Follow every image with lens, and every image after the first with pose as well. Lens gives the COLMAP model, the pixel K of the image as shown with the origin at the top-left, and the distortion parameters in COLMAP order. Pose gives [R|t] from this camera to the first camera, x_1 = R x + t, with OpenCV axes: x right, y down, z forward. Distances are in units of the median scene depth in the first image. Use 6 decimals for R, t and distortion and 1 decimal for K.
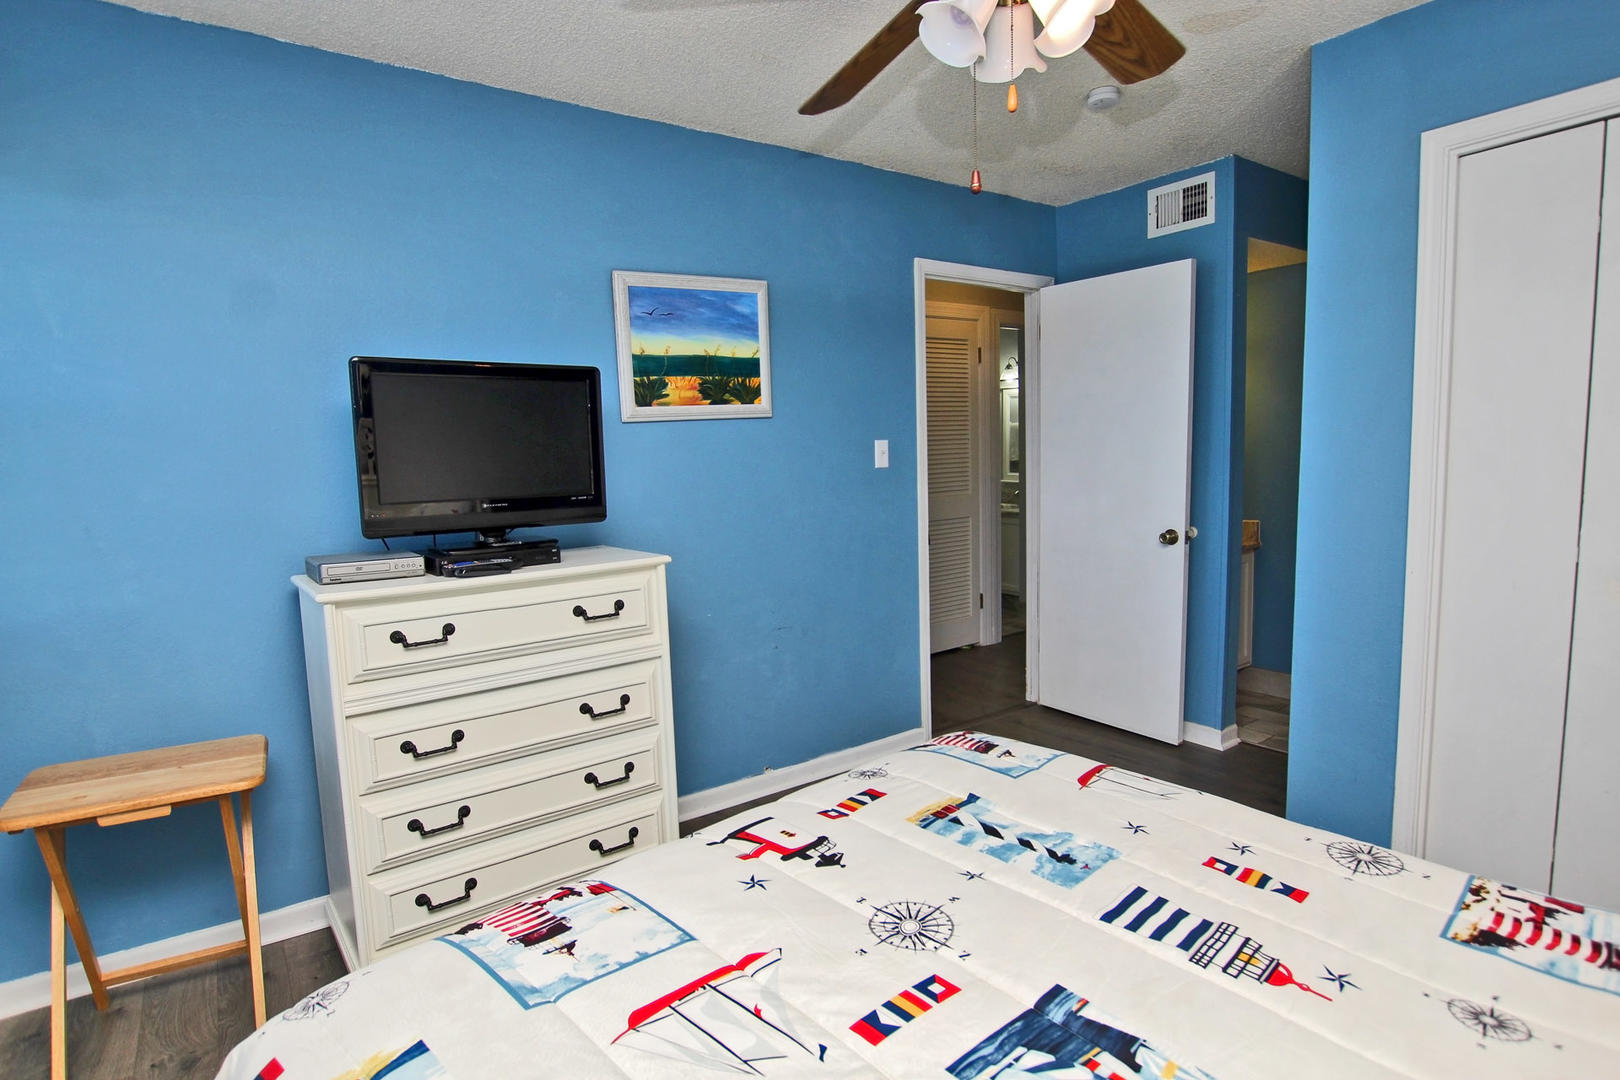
lens RADIAL K [[840.2, 0, 811.8], [0, 840.2, 538.5], [0, 0, 1]] dist [-0.017010, -0.000242]
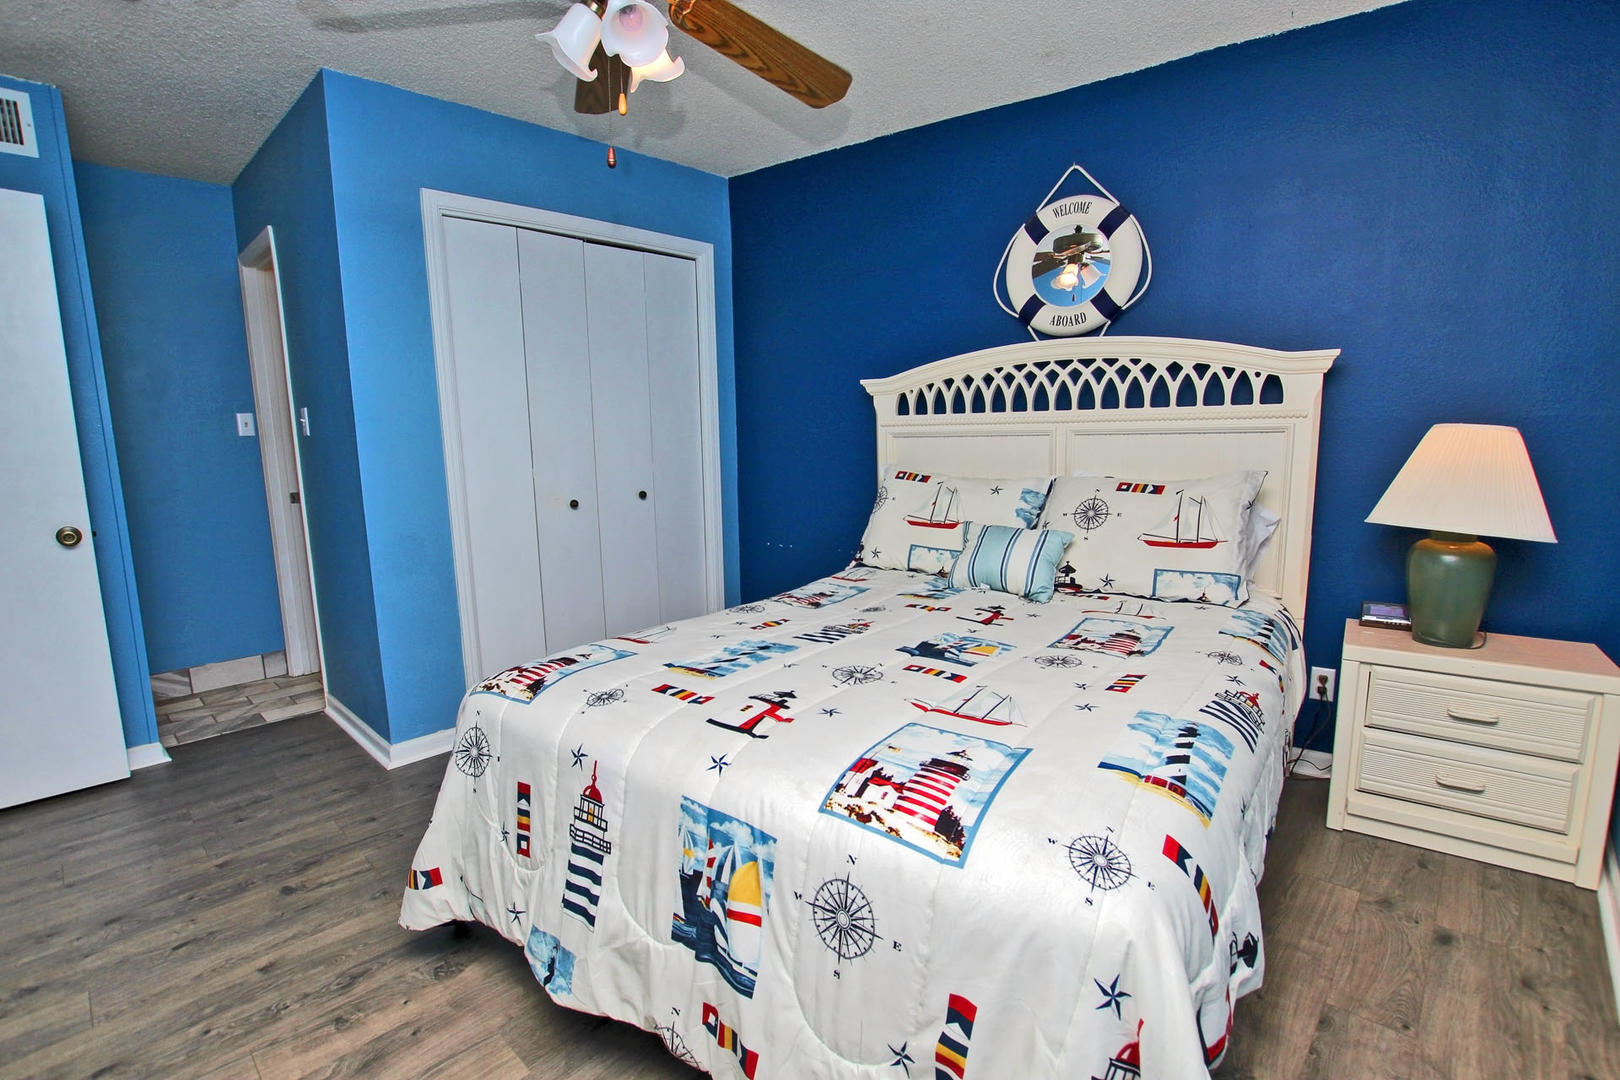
lens RADIAL K [[754.8, 0, 810.6], [0, 754.8, 547.0], [0, 0, 1]] dist [-0.029454, 0.002223]
pose [[-0.192463, -0.111360, 0.974965, -1.060712], [0.131896, 0.981589, 0.138154, 0.012142], [-0.972400, 0.155183, -0.174231, 1.116774]]
